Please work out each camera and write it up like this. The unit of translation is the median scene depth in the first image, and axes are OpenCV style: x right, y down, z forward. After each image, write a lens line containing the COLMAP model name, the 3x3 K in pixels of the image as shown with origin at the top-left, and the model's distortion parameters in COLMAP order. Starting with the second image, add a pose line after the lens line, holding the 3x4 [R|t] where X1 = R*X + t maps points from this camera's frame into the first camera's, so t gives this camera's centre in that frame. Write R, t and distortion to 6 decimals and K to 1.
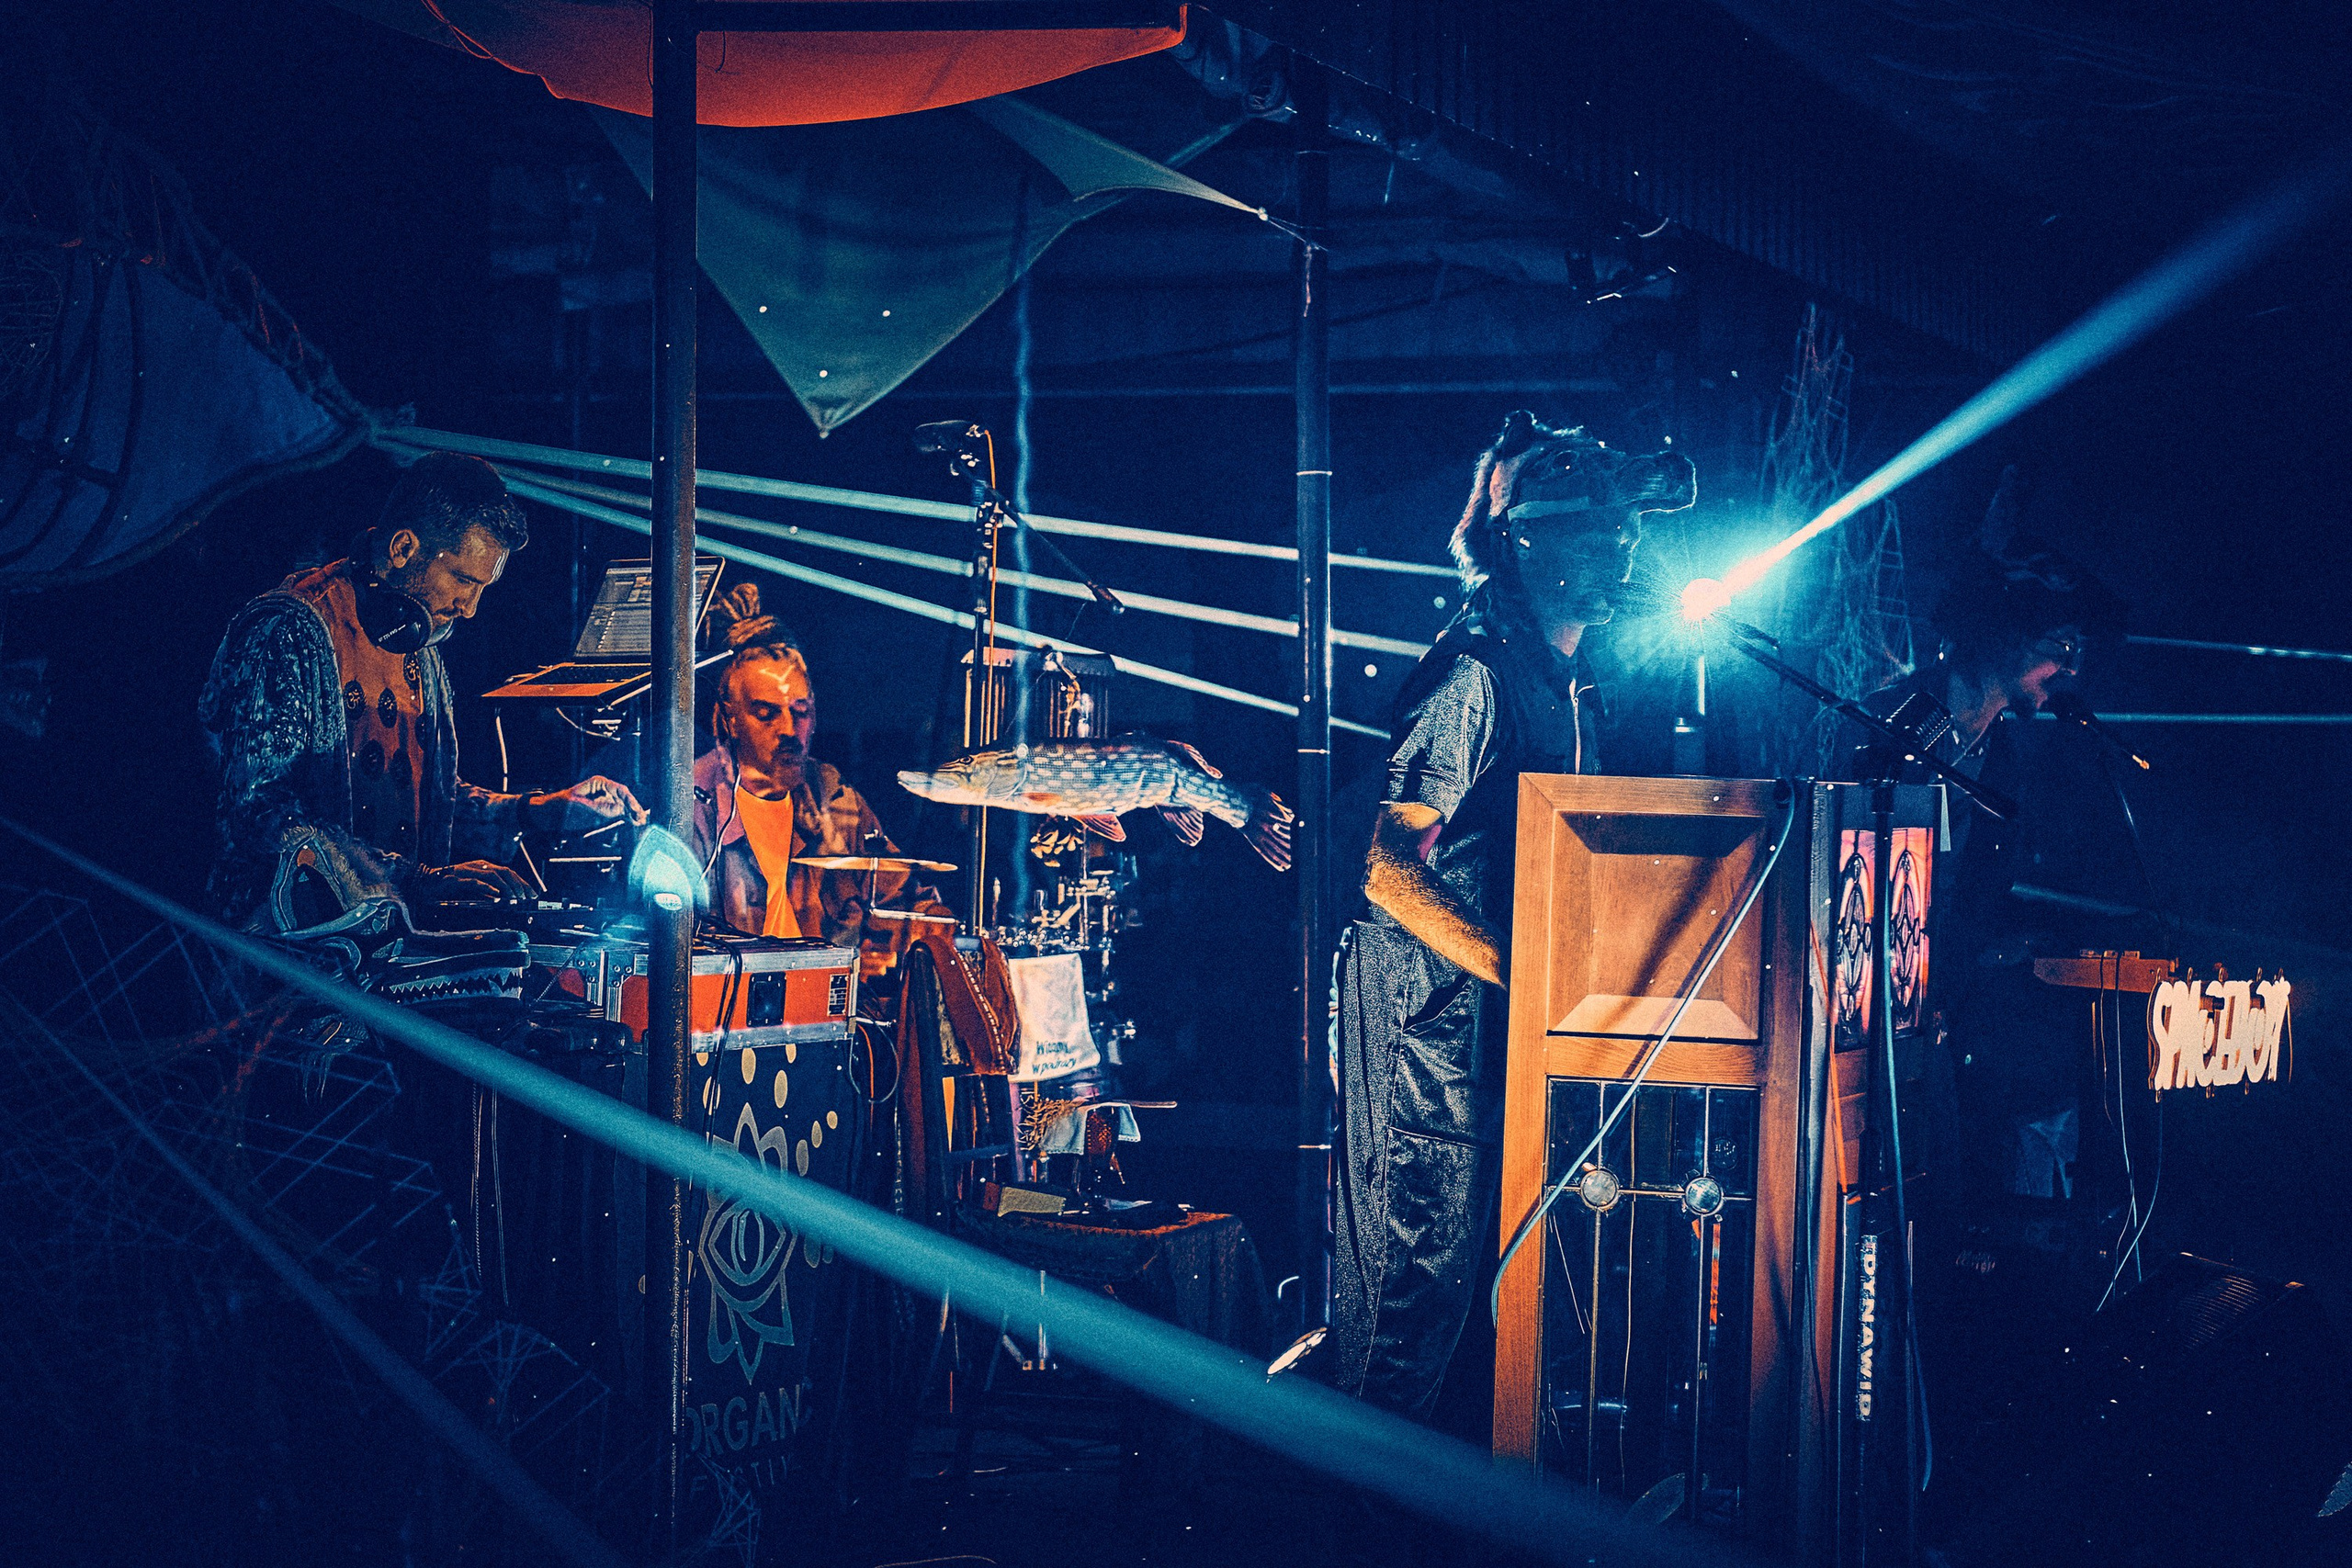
lens RADIAL K [[6088.7, 0, 1171.9], [0, 6088.7, 793.4], [0, 0, 1]] dist [0.336972, 0.000000]
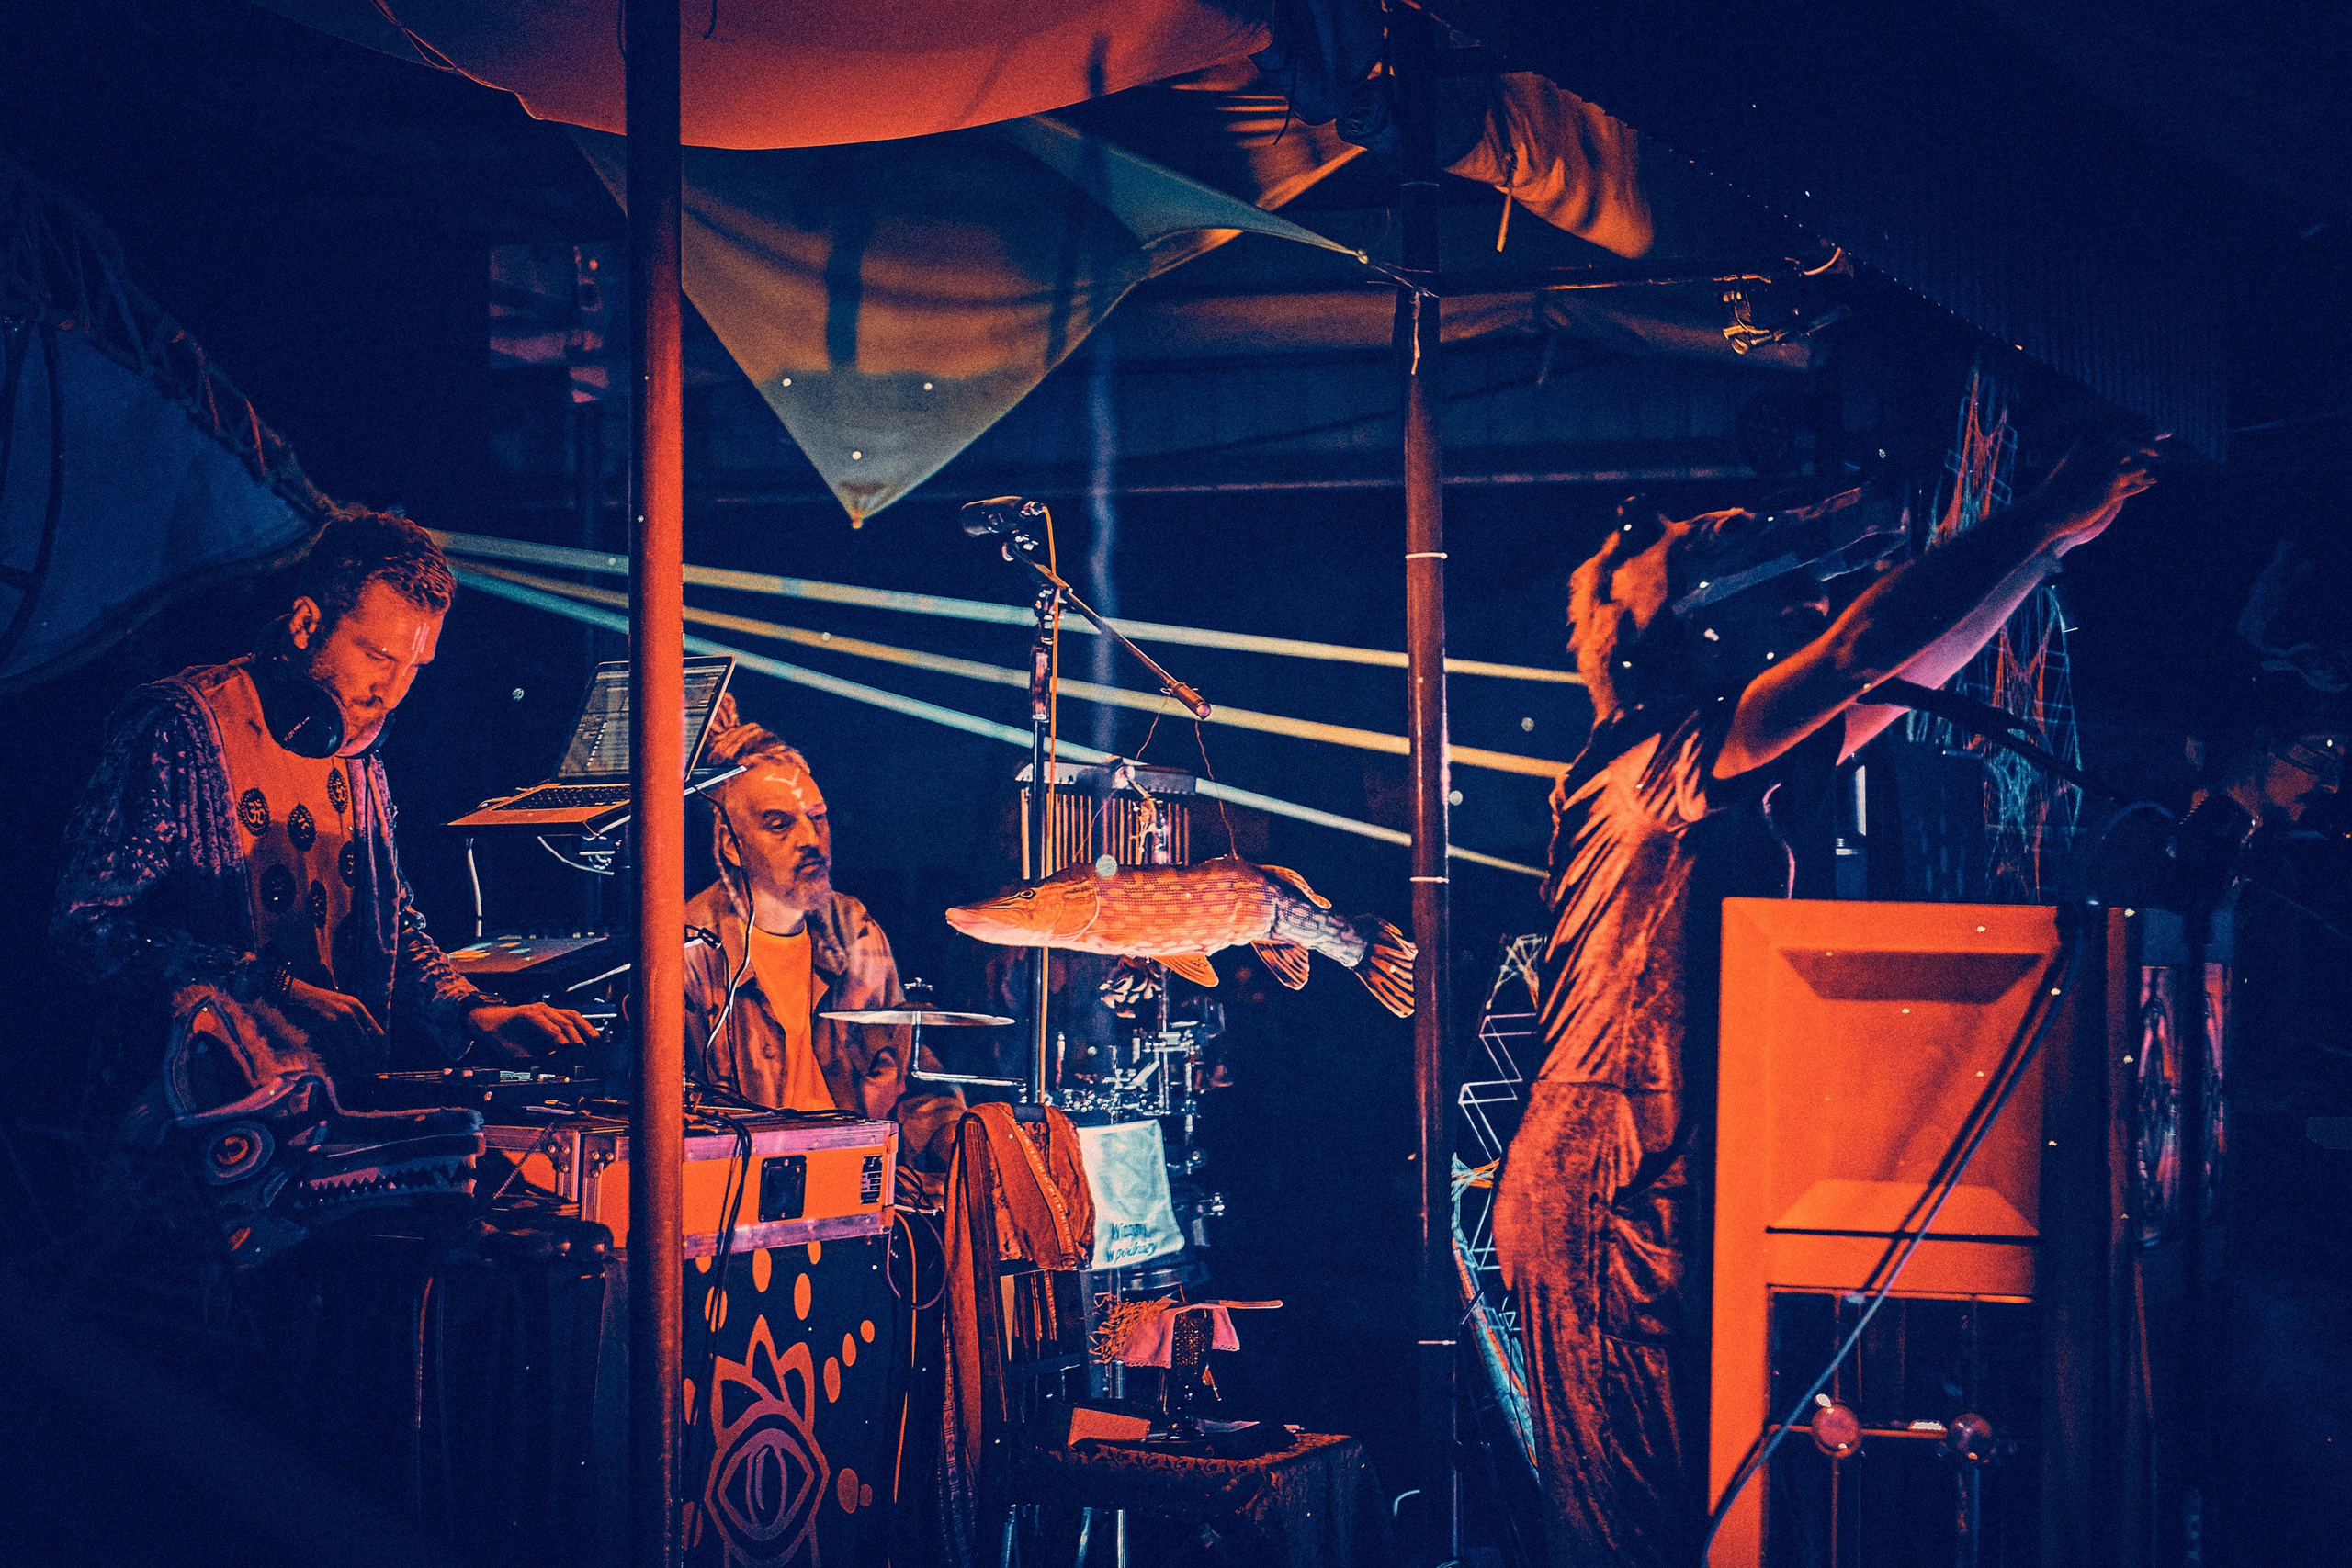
lens RADIAL K [[6088.7, 0, 1171.2], [0, 6088.7, 769.9], [0, 0, 1]] dist [0.336972, 0.000000]
pose [[0.999904, -0.010756, -0.008775, -0.006053], [0.010519, 0.999590, -0.026626, 0.000151], [0.009058, 0.026531, 0.999607, 0.161892]]
